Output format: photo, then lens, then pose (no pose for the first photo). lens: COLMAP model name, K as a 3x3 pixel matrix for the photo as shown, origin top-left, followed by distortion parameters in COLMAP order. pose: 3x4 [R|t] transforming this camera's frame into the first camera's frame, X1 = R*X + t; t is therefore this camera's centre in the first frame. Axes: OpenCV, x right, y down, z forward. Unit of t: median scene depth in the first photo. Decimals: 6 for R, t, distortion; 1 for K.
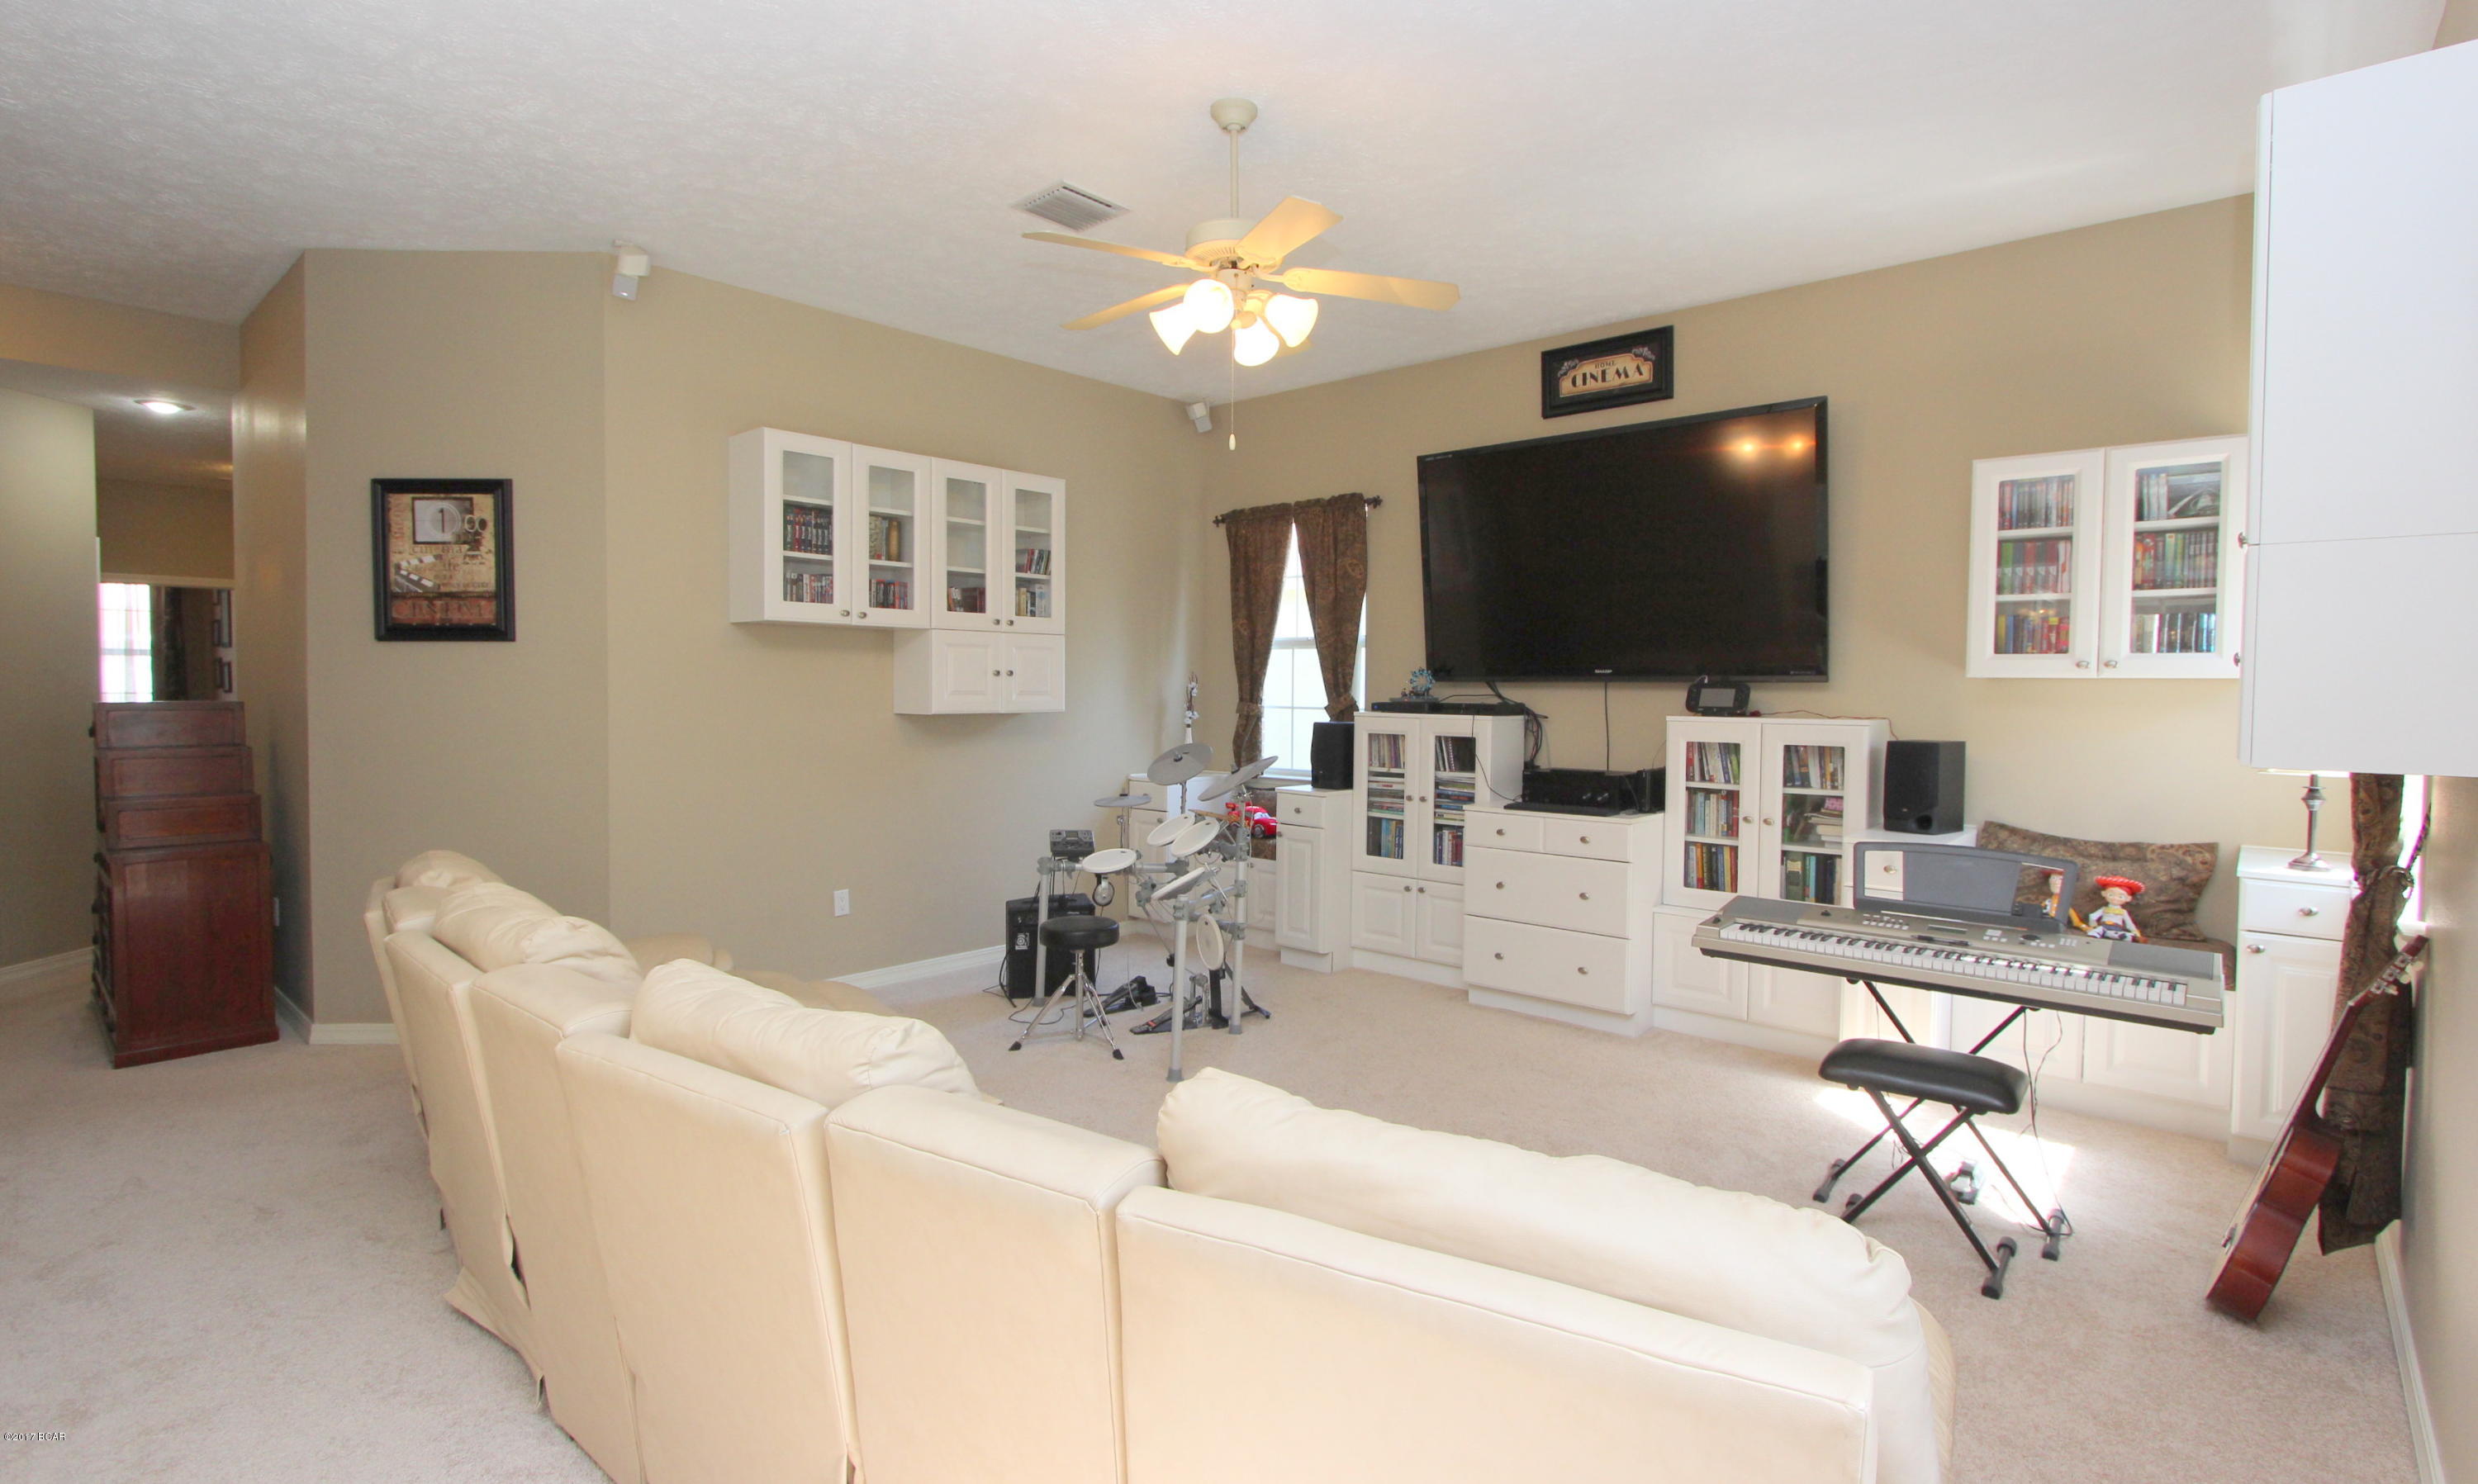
lens RADIAL K [[1179.3, 0, 1239.0], [0, 1179.3, 742.0], [0, 0, 1]] dist [0.000853, -0.000005]
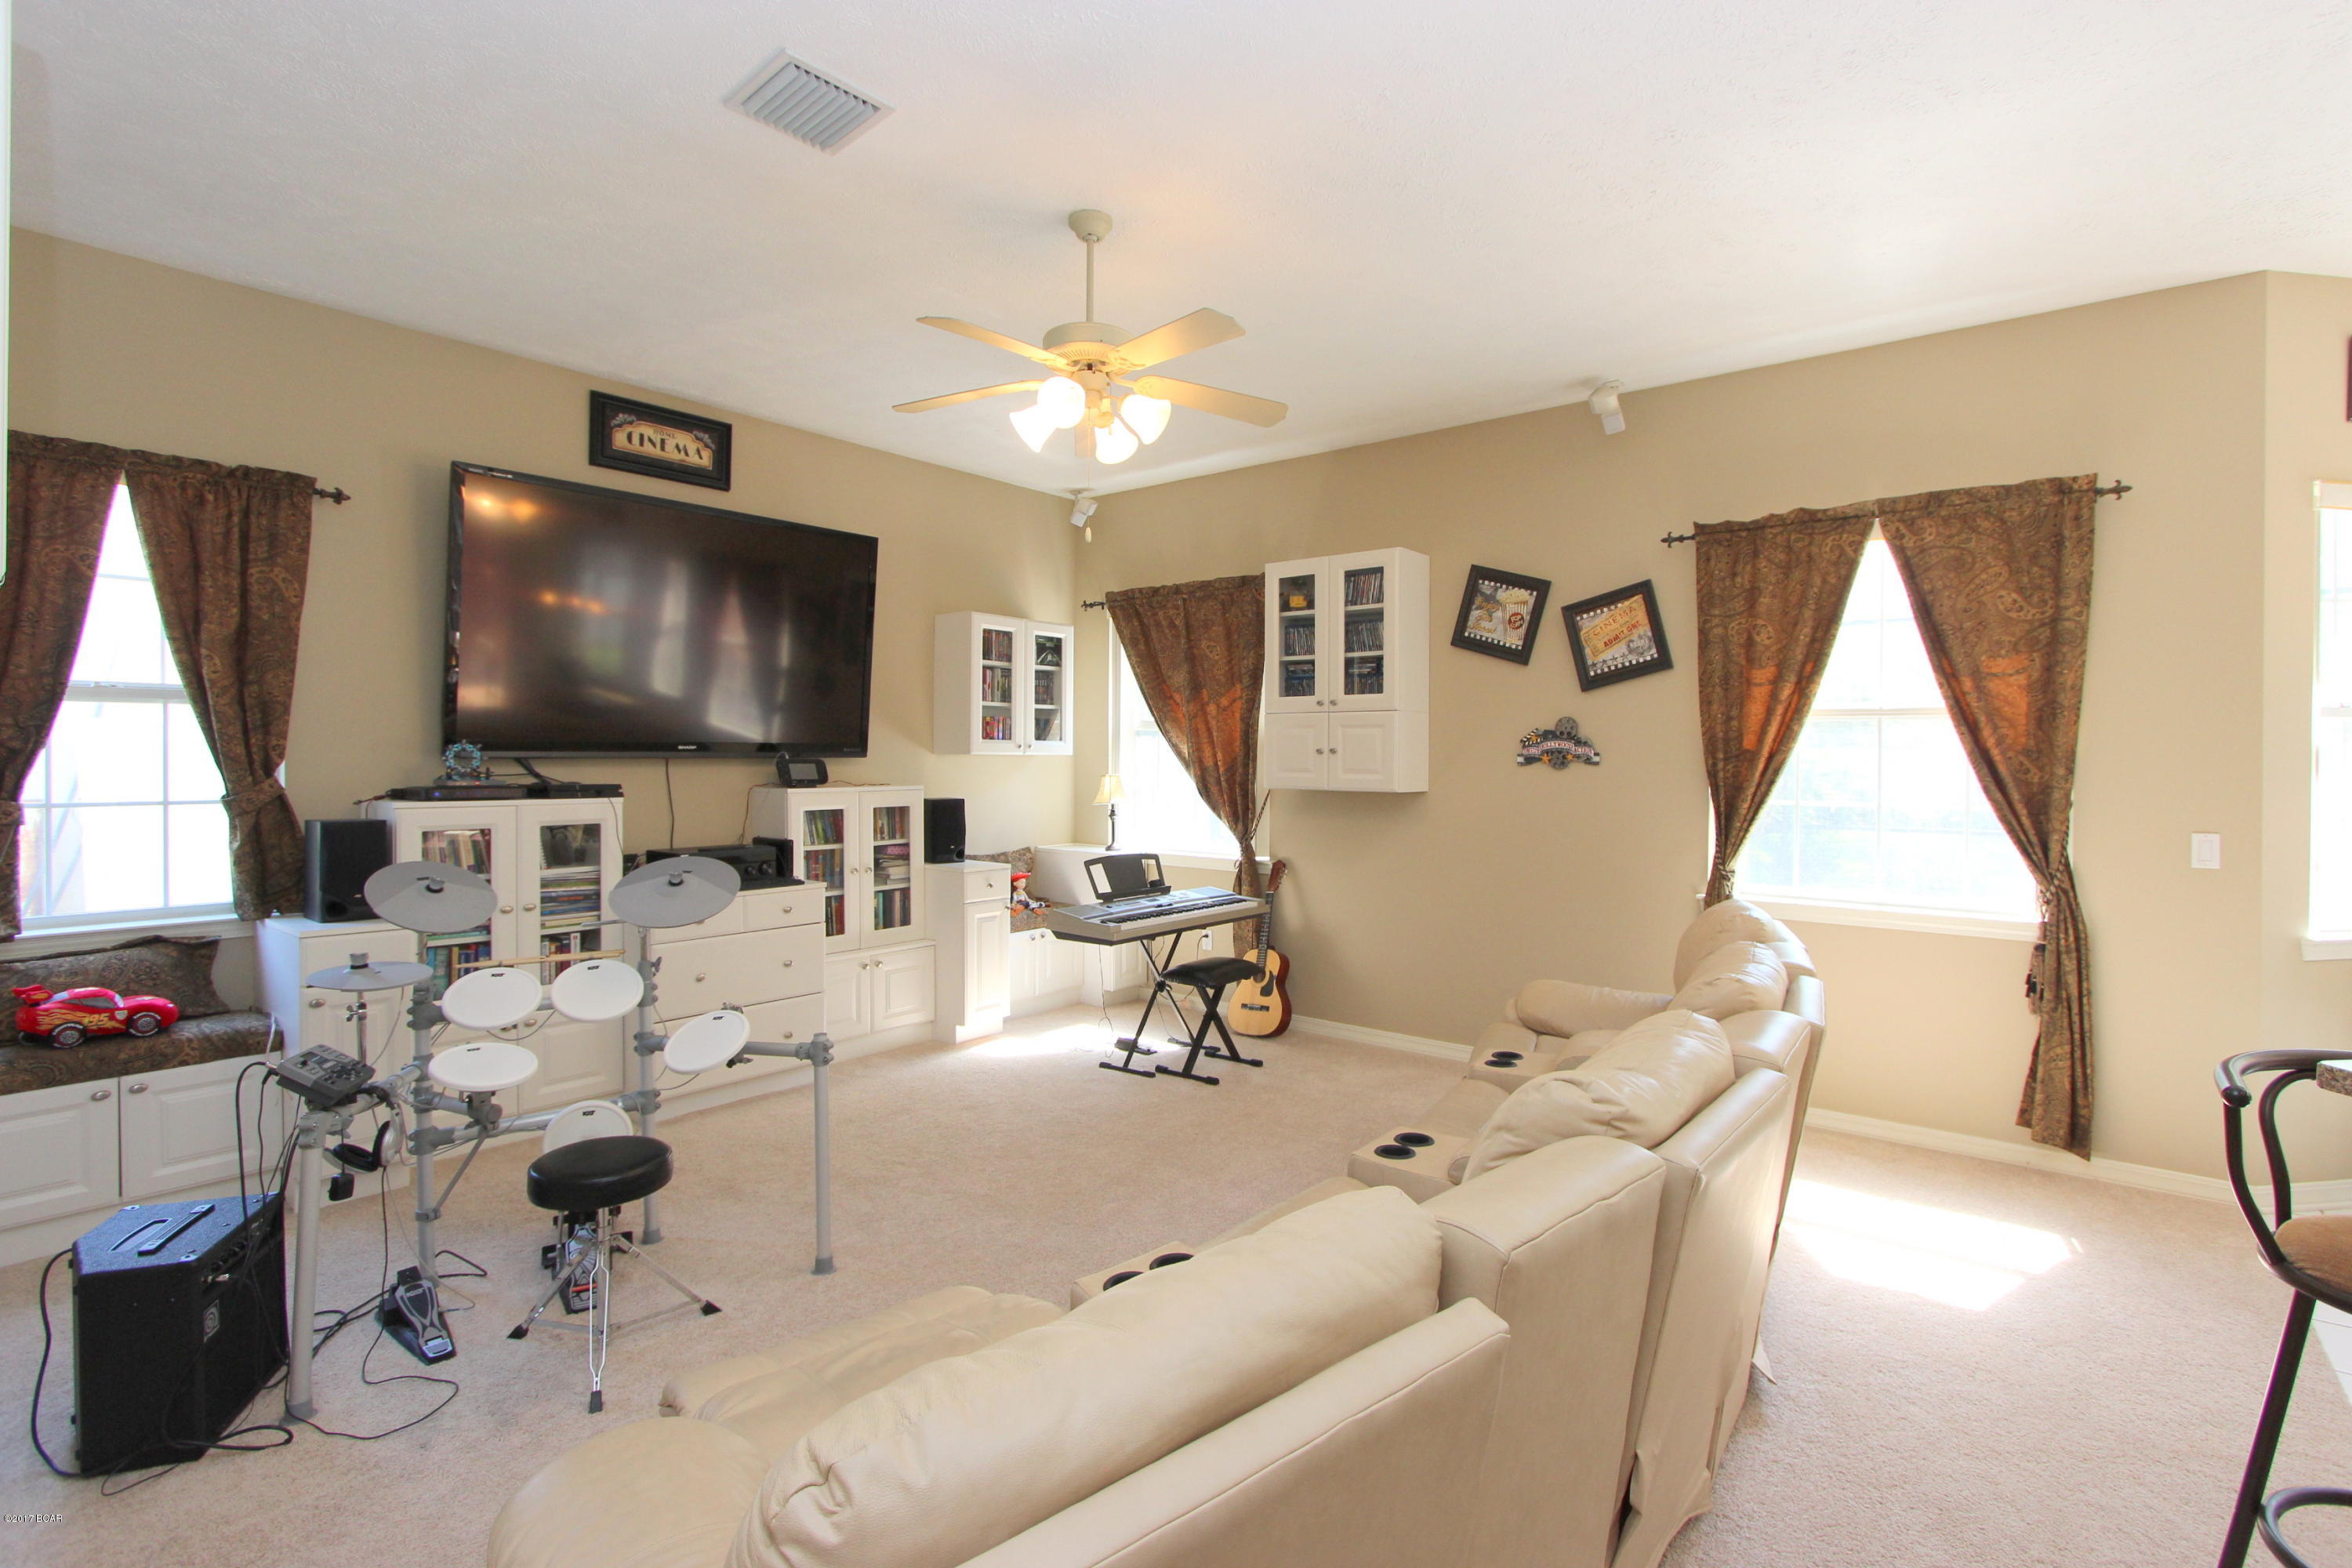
lens RADIAL K [[1082.0, 0, 1190.7], [0, 1082.0, 760.6], [0, 0, 1]] dist [-0.026923, 0.005829]
pose [[-0.045402, -0.005722, 0.998952, -0.652651], [0.051749, 0.998627, 0.008072, -0.036521], [-0.997627, 0.052062, -0.045044, 0.671084]]
